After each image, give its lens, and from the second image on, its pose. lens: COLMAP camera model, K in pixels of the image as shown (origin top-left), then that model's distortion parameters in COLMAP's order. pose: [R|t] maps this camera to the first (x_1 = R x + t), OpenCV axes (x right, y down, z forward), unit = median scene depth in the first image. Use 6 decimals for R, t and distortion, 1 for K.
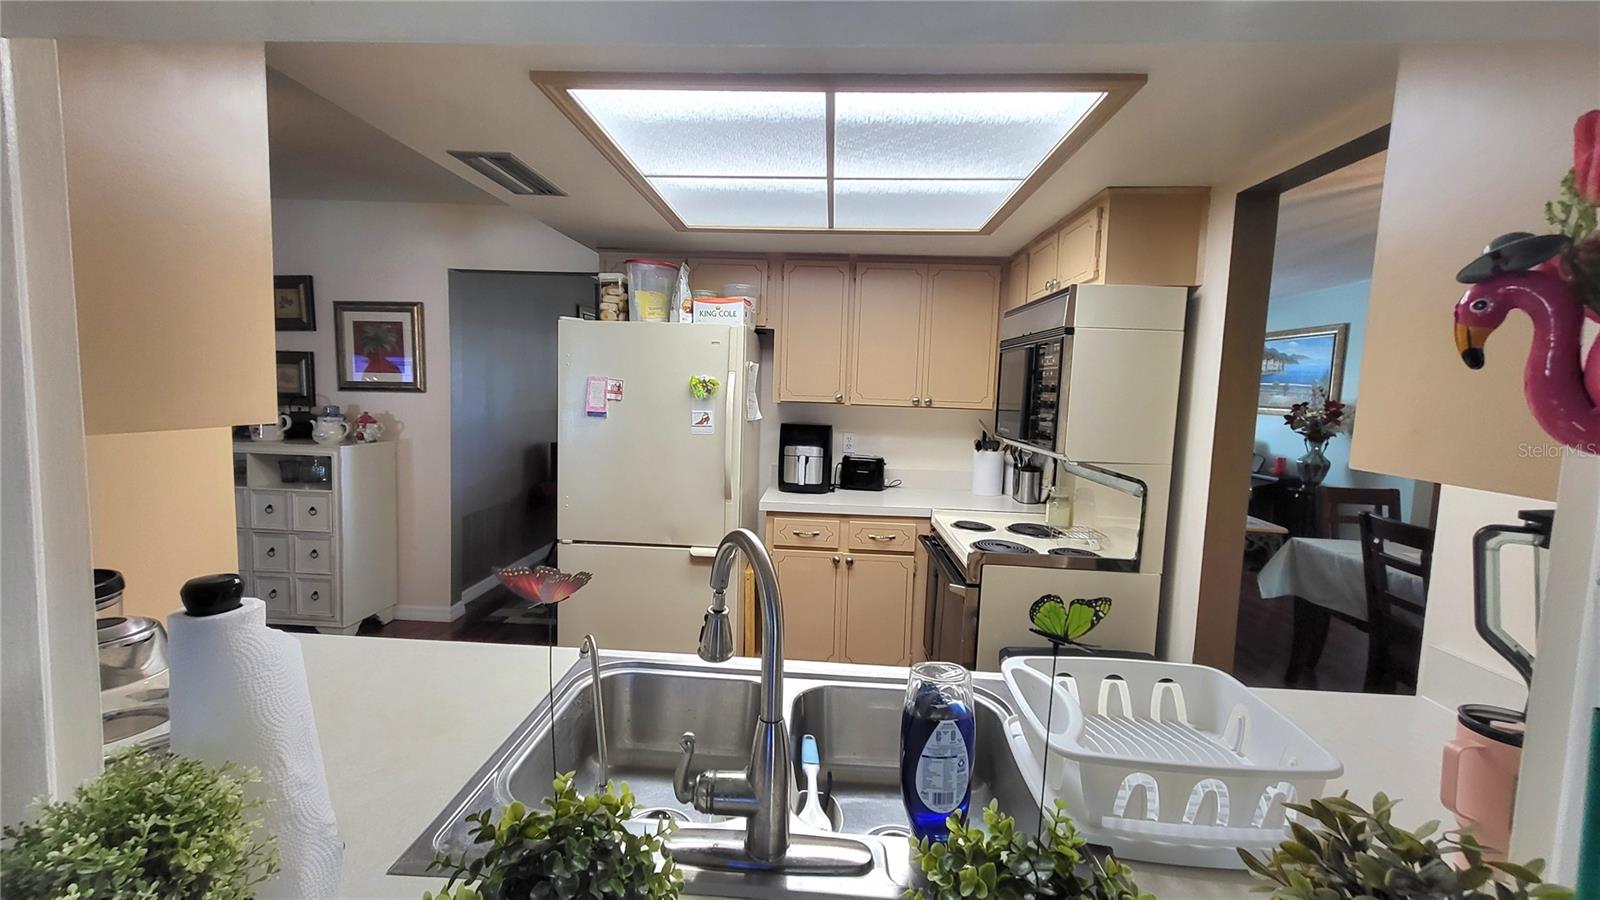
lens RADIAL K [[646.3, 0, 796.2], [0, 646.3, 448.3], [0, 0, 1]] dist [0.007276, -0.000947]
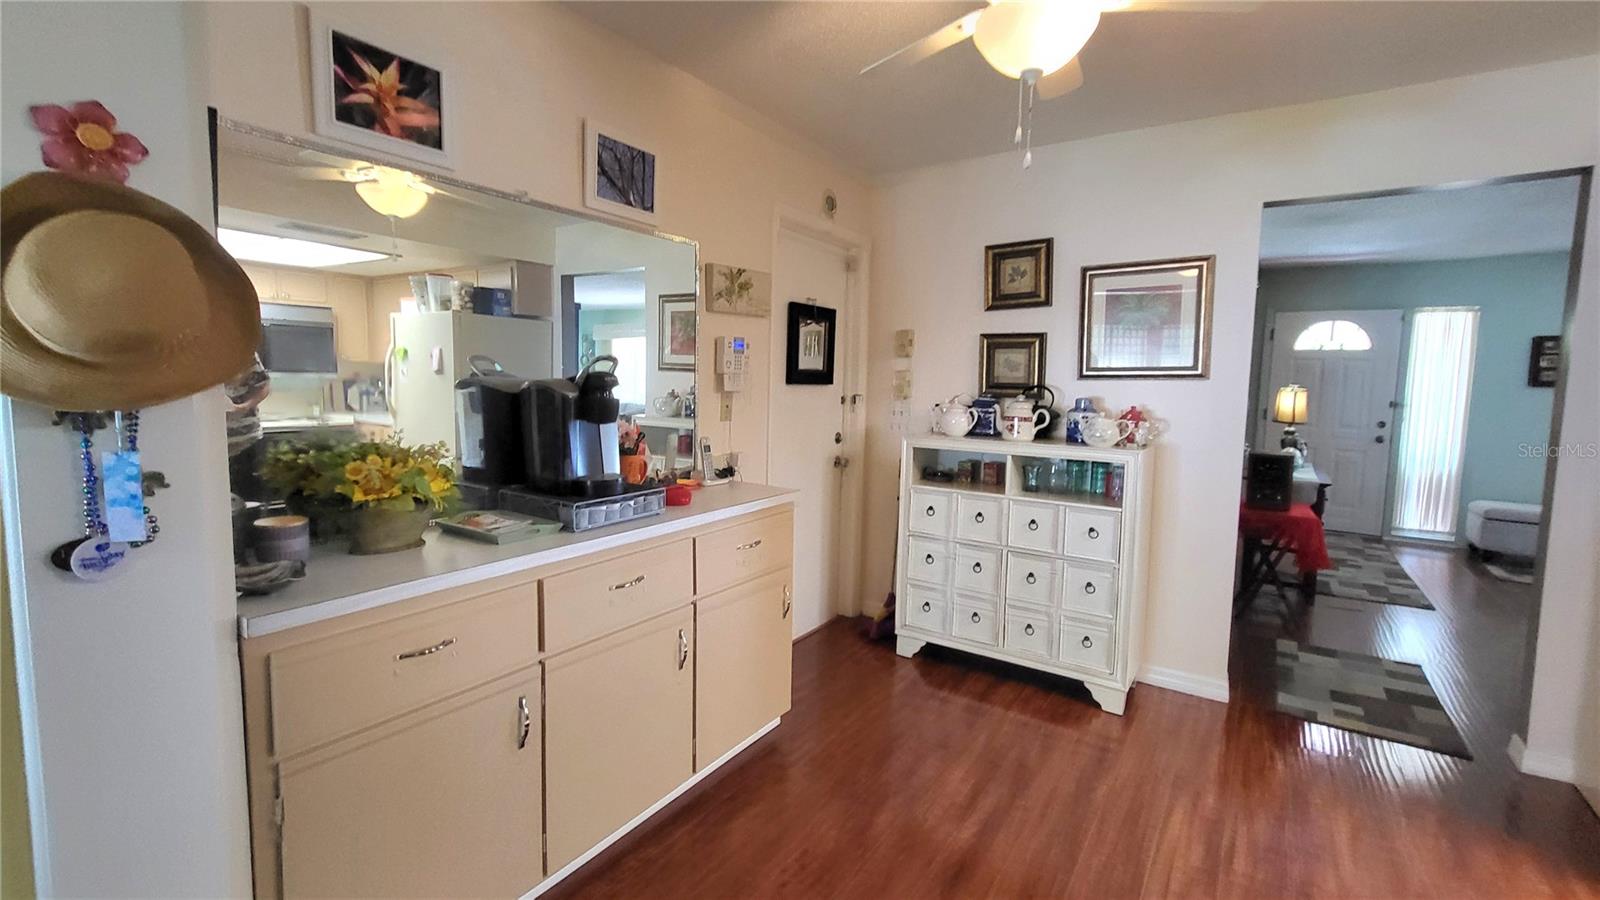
lens RADIAL K [[646.3, 0, 796.3], [0, 646.3, 442.9], [0, 0, 1]] dist [0.007276, -0.000947]
pose [[0.851901, 0.035377, -0.522506, -0.586013], [-0.036018, 0.999311, 0.008935, -0.005057], [0.522462, 0.011208, 0.852589, 0.141649]]
